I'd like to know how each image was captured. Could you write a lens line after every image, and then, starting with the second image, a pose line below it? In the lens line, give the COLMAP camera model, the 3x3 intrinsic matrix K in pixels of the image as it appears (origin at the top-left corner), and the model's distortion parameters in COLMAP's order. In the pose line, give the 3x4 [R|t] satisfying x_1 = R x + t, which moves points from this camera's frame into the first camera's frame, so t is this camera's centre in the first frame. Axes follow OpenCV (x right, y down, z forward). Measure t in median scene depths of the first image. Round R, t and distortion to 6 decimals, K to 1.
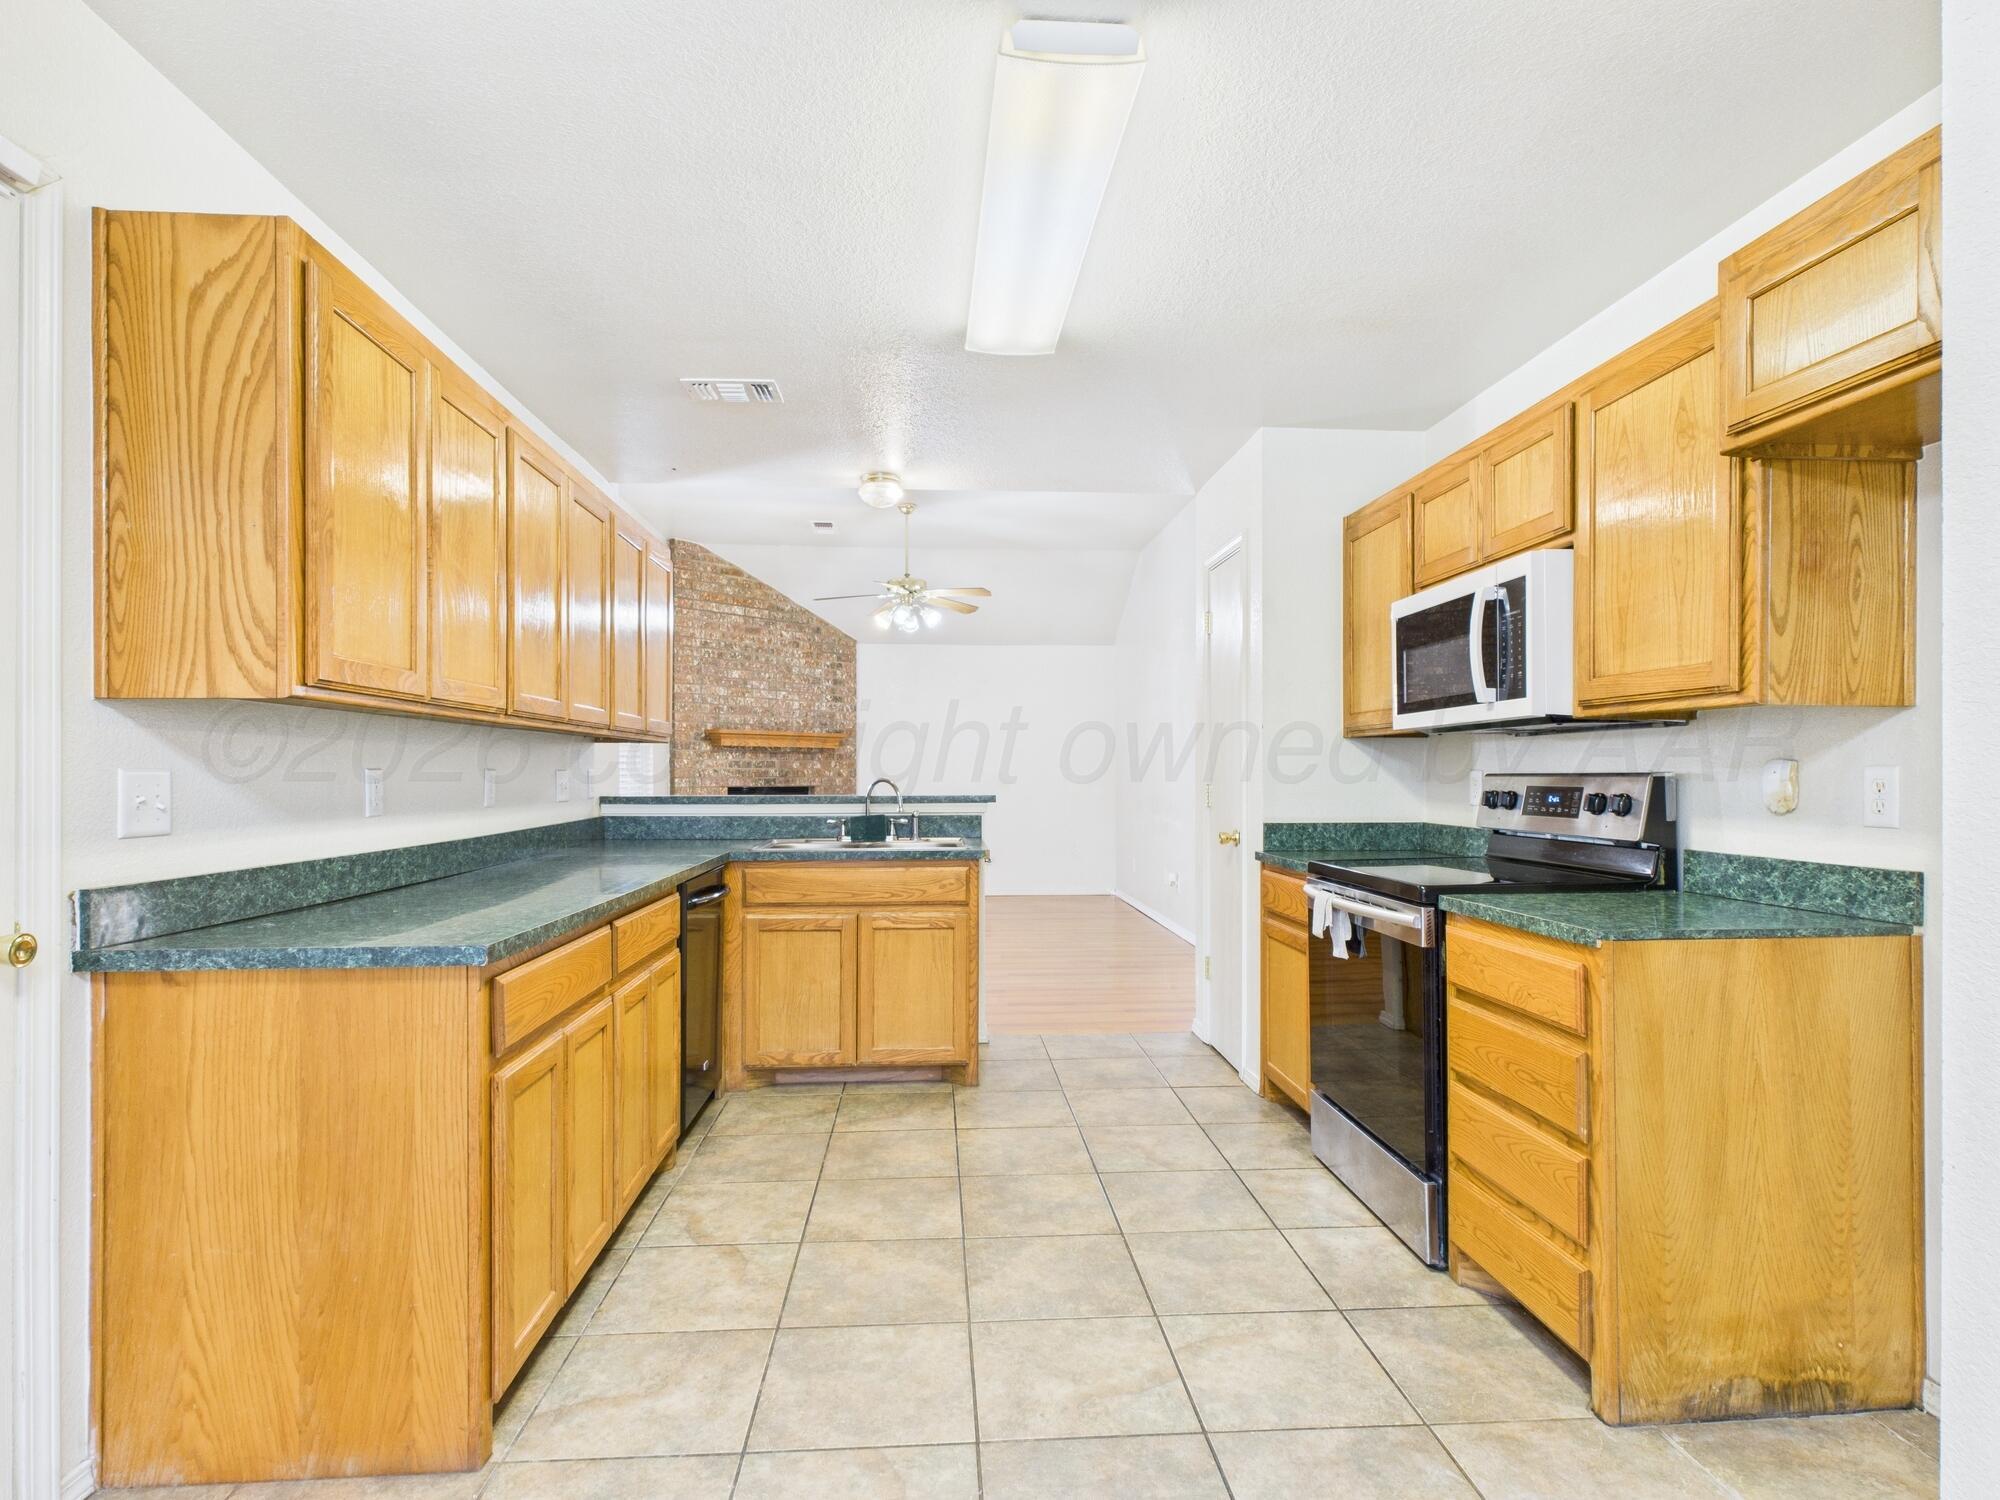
lens RADIAL K [[1050.2, 0, 998.4], [0, 1050.2, 772.2], [0, 0, 1]] dist [0.000258, -0.000143]
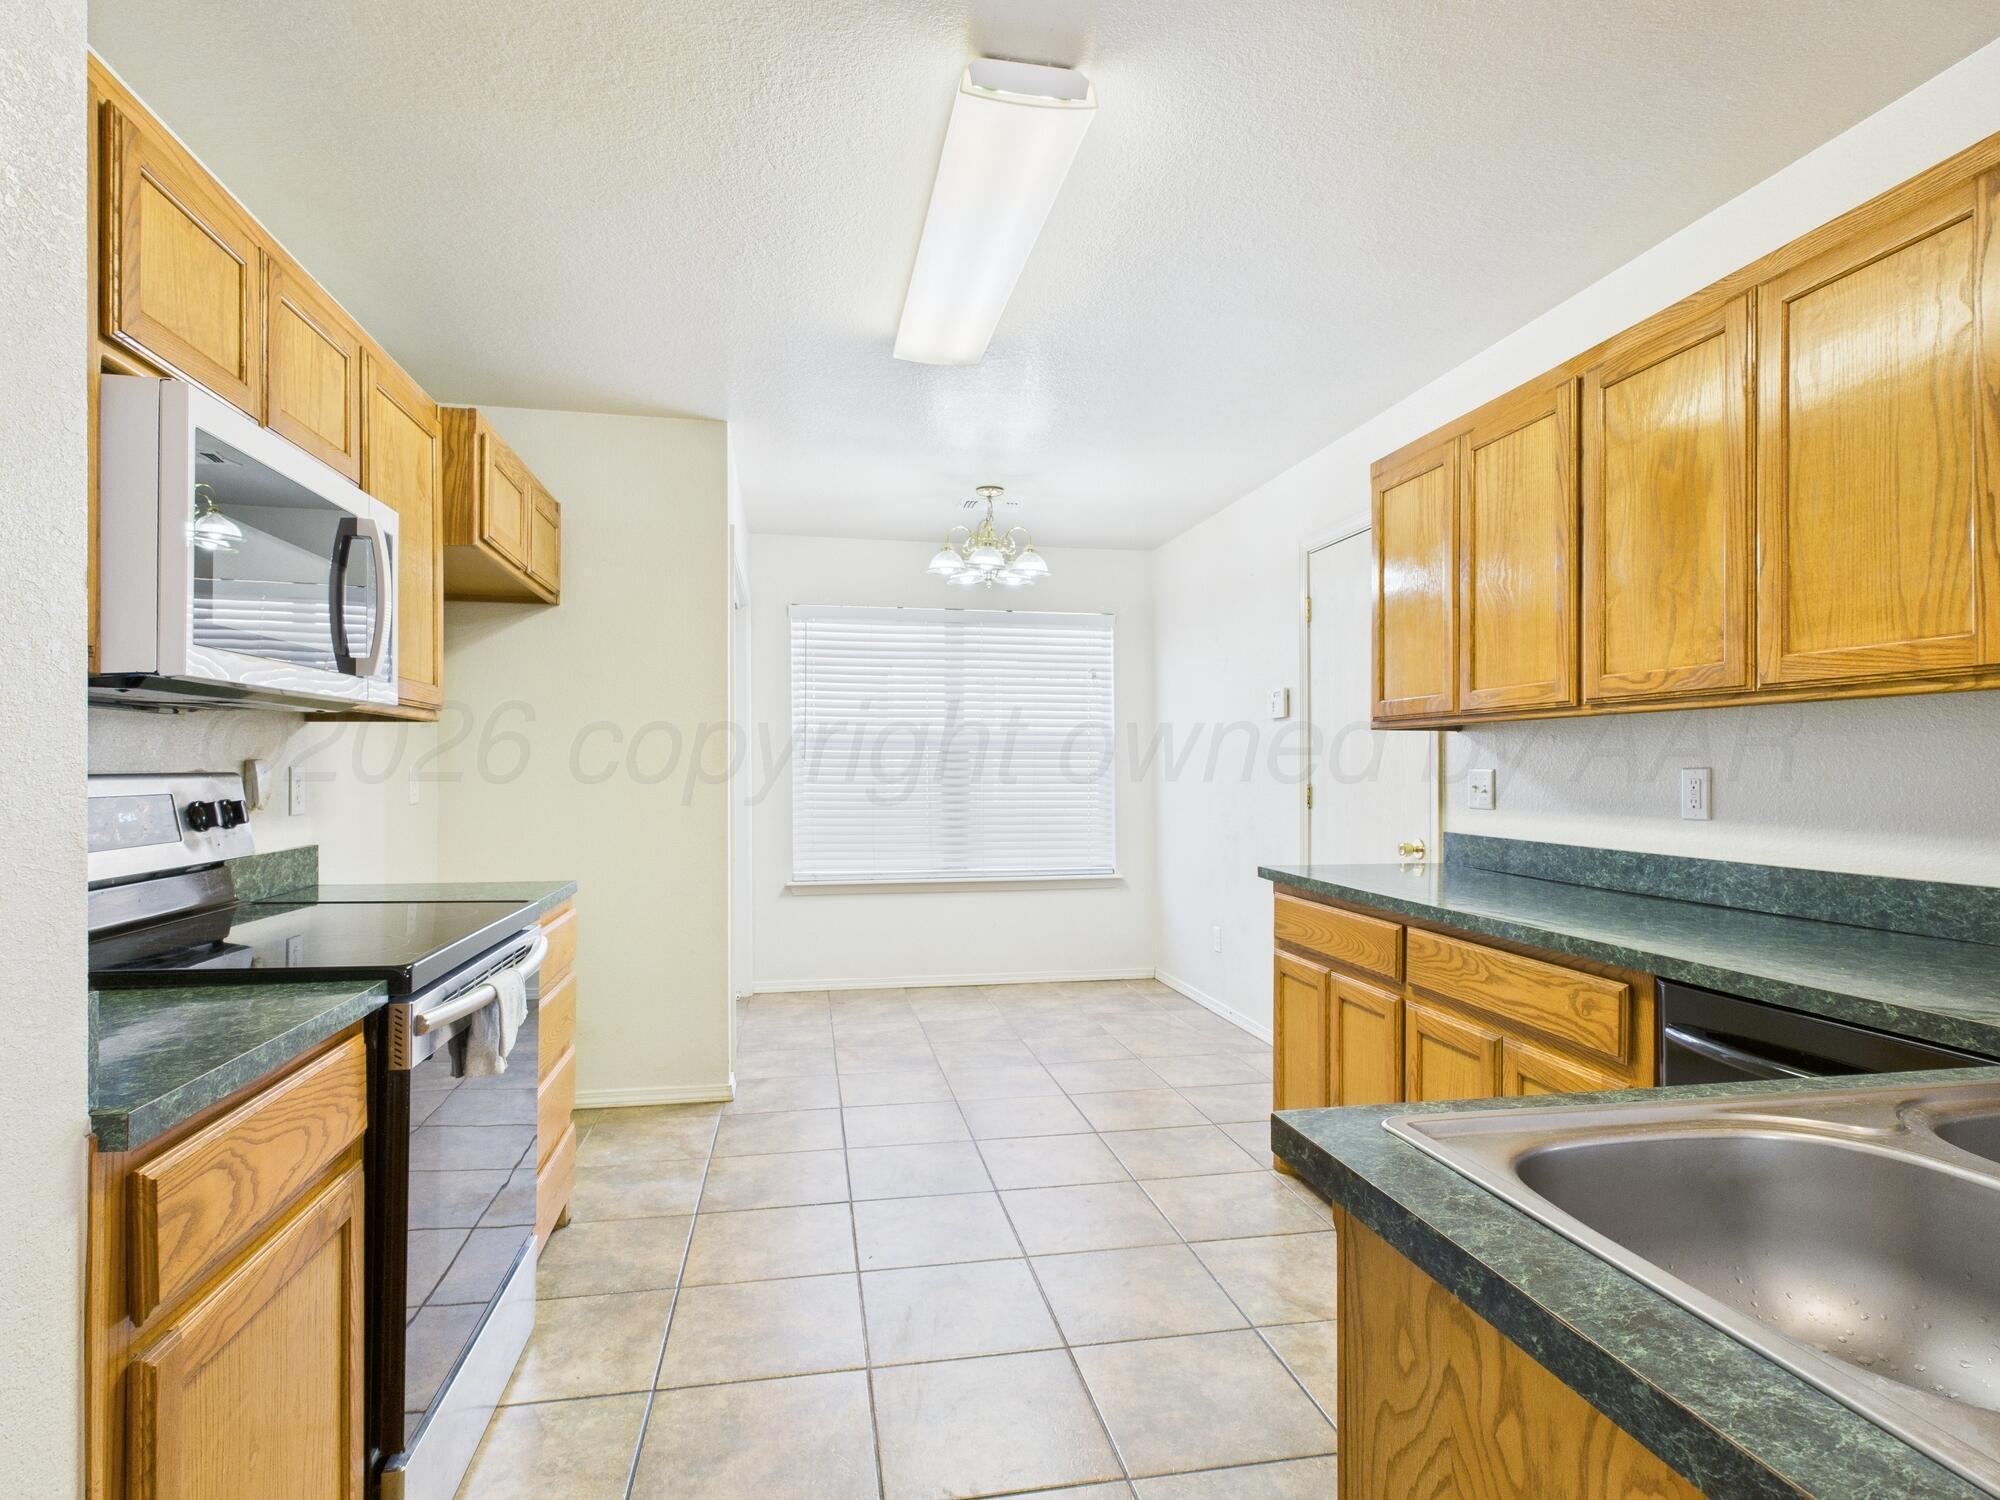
lens RADIAL K [[1050.2, 0, 998.4], [0, 1050.2, 772.2], [0, 0, 1]] dist [0.000258, -0.000143]
pose [[-0.992906, 0.000330, -0.118903, 0.069749], [0.000054, 0.999997, 0.002327, -0.001000], [0.118904, 0.002304, -0.992903, 1.084472]]
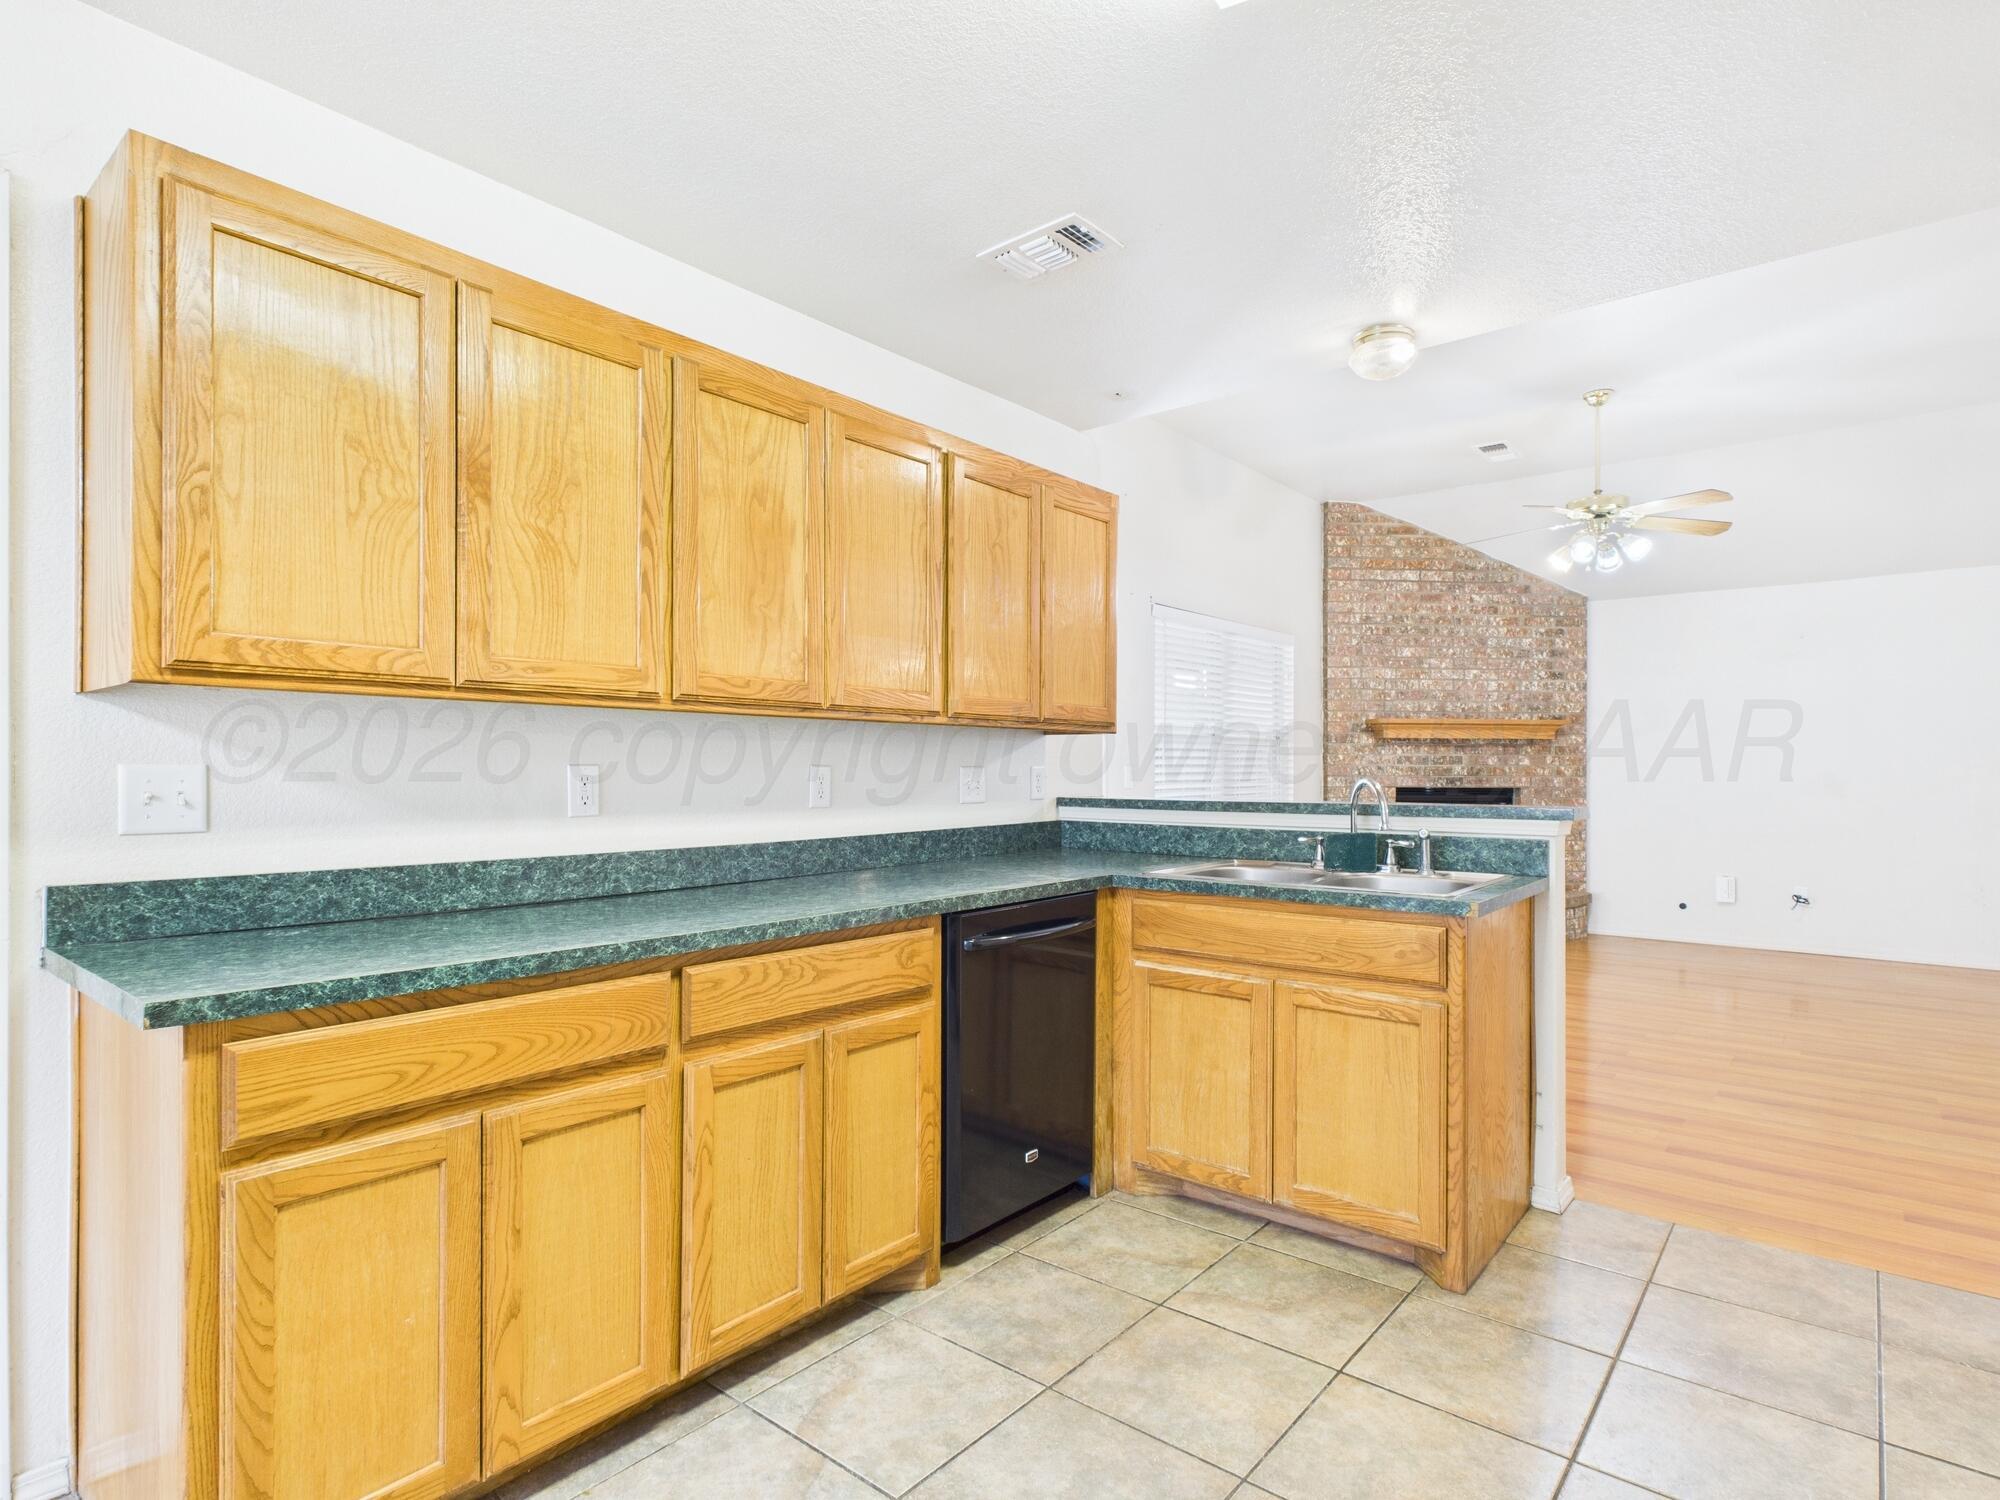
lens RADIAL K [[1050.2, 0, 998.4], [0, 1050.2, 772.2], [0, 0, 1]] dist [0.000258, -0.000143]
pose [[0.726275, 0.003451, -0.687396, 0.177698], [-0.001724, 0.999993, 0.003199, -0.000203], [0.687402, -0.001138, 0.726276, 0.343910]]
